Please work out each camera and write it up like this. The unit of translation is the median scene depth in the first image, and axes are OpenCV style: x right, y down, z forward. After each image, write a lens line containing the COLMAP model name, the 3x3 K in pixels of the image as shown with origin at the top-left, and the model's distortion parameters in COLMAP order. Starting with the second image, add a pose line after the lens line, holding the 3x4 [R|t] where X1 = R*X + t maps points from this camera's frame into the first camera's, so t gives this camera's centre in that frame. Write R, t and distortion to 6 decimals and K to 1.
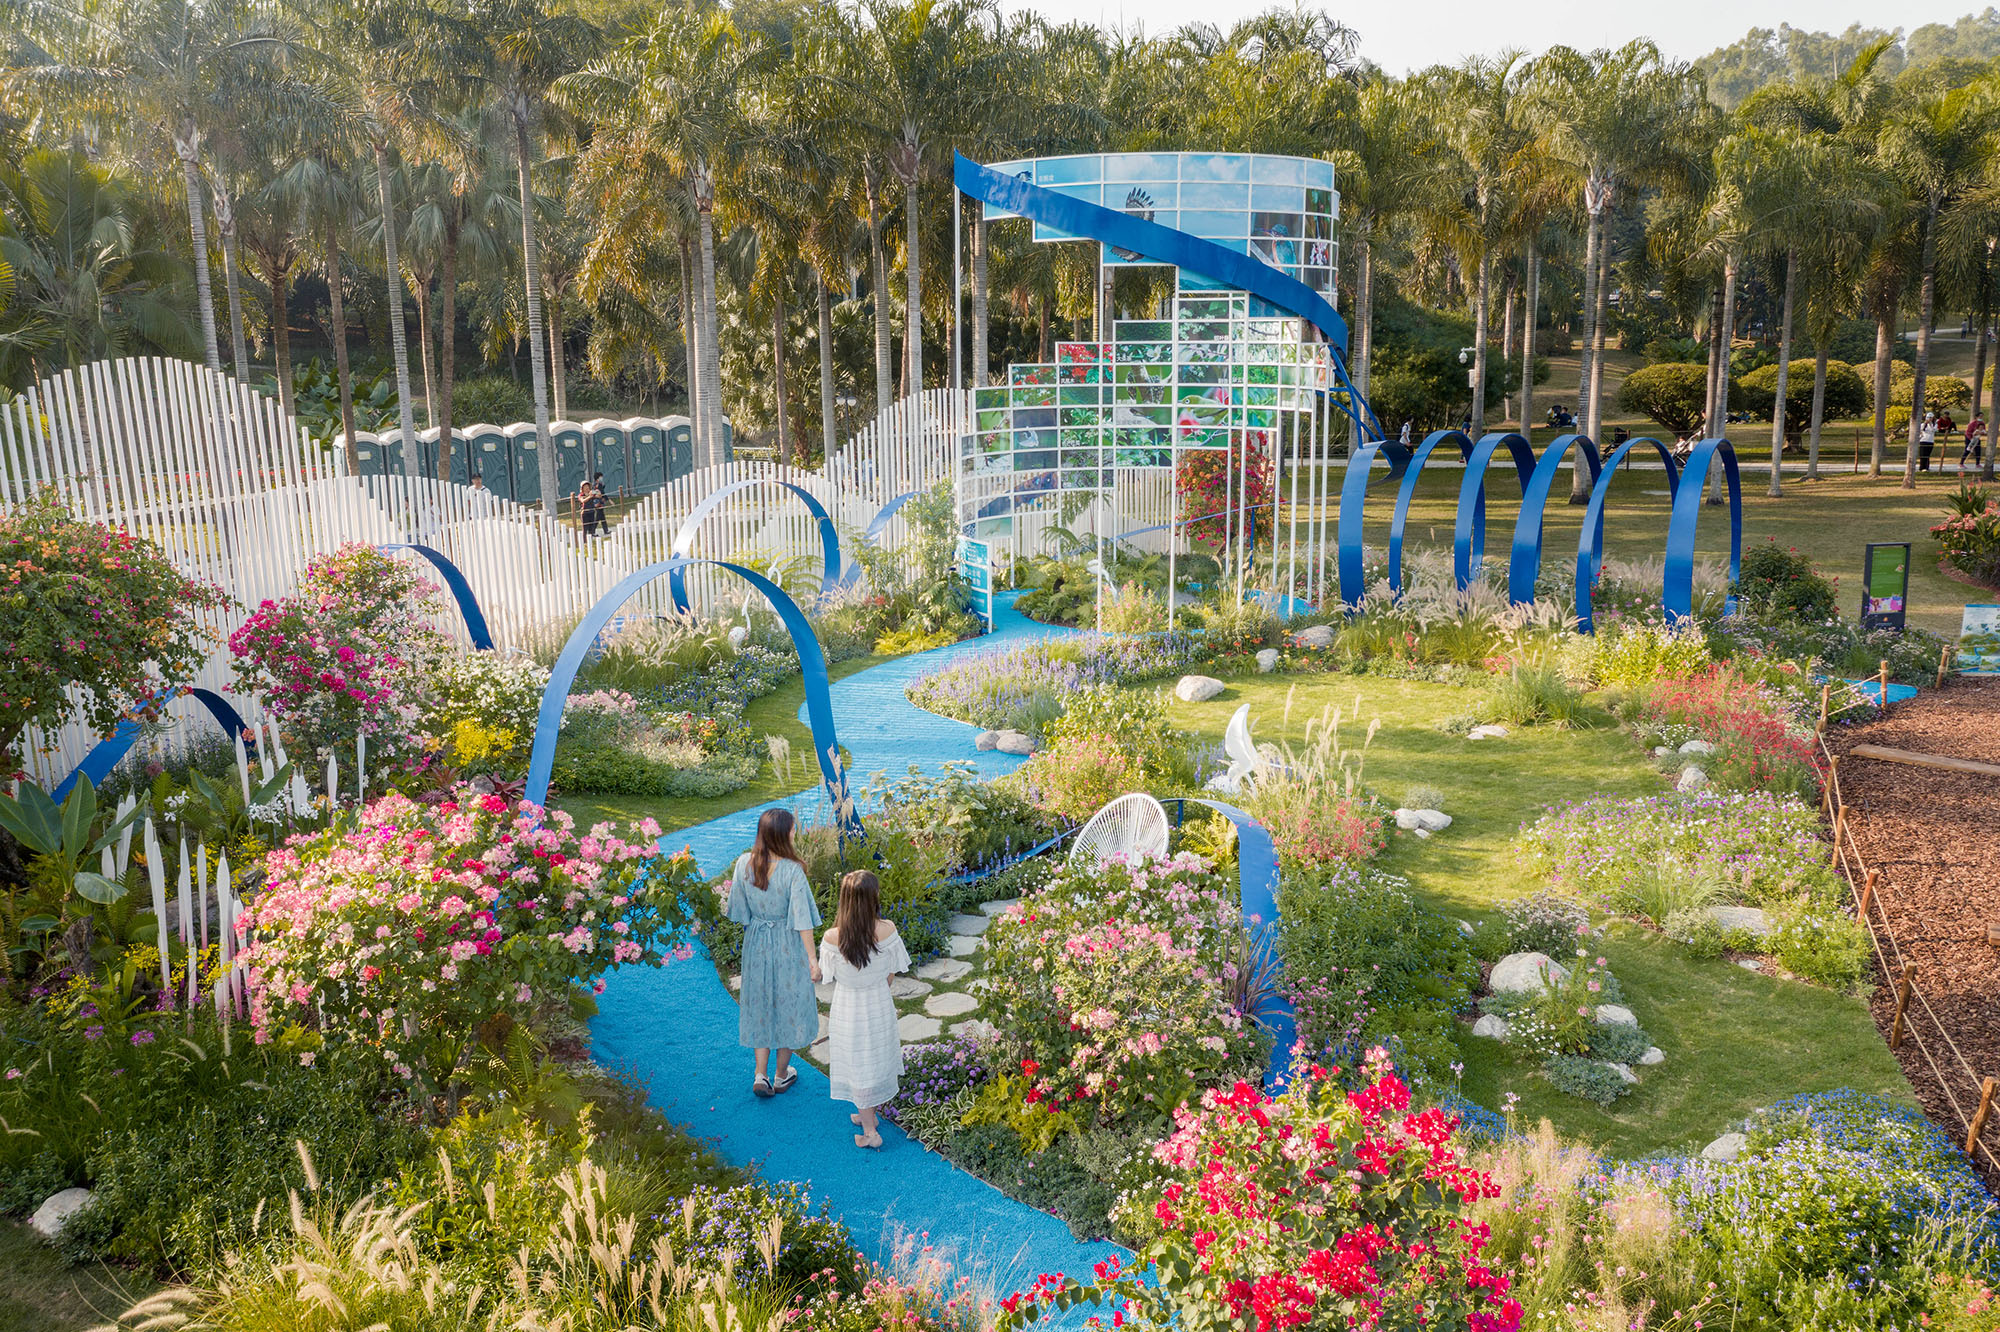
lens RADIAL K [[1570.0, 0, 1000.0], [0, 1570.0, 666.0], [0, 0, 1]] dist [-0.022823, 0.012043]
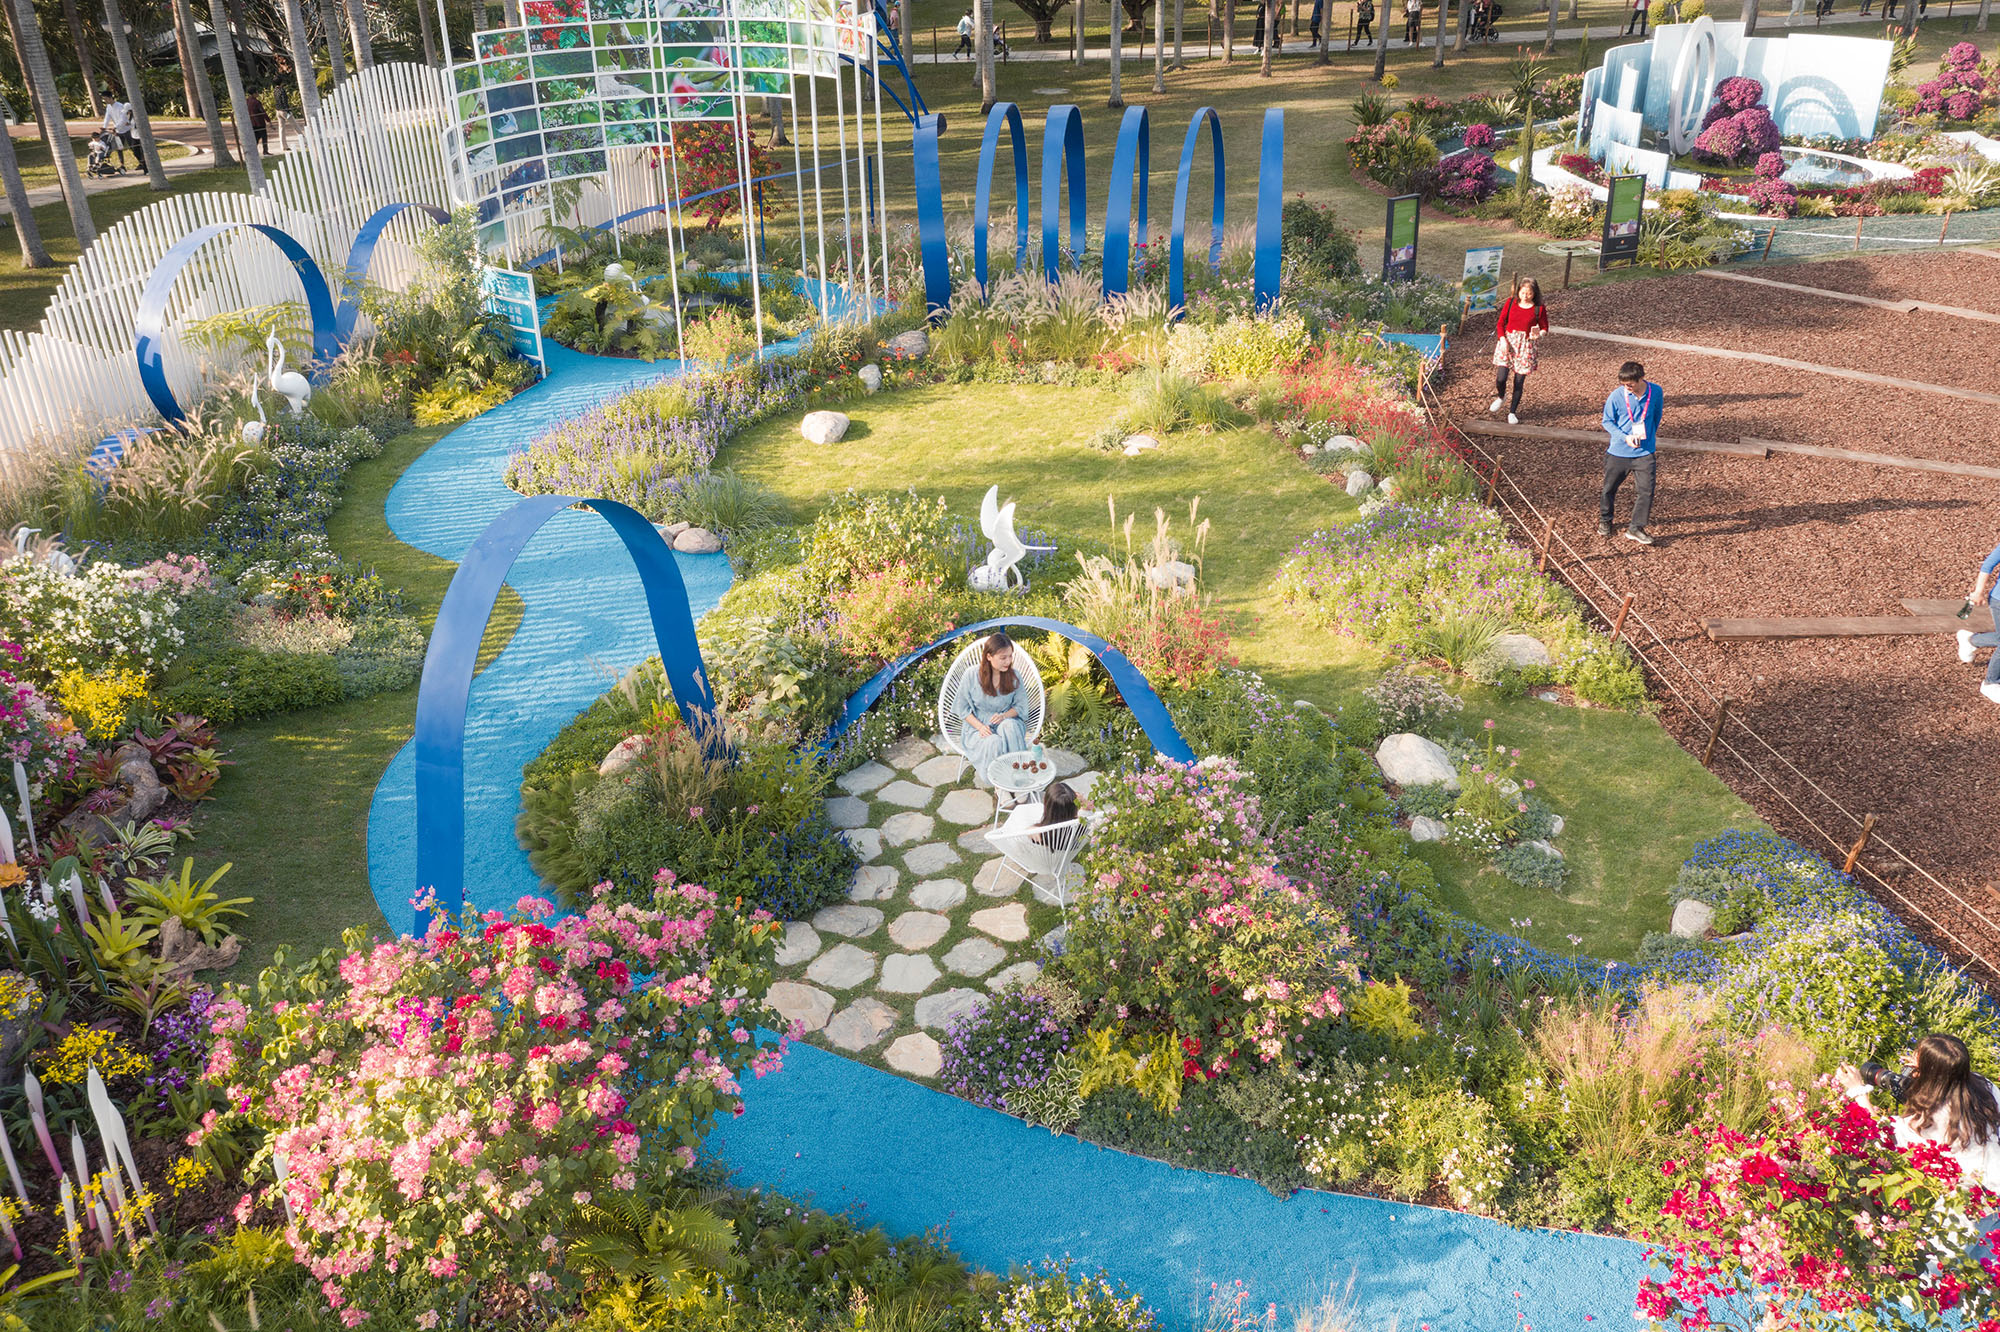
lens RADIAL K [[1570.0, 0, 1000.0], [0, 1570.0, 666.0], [0, 0, 1]] dist [-0.022823, 0.012043]
pose [[0.897174, -0.205329, 0.391049, -0.148712], [0.094101, 0.953905, 0.284975, -0.090316], [-0.431537, -0.218874, 0.875140, 0.091655]]
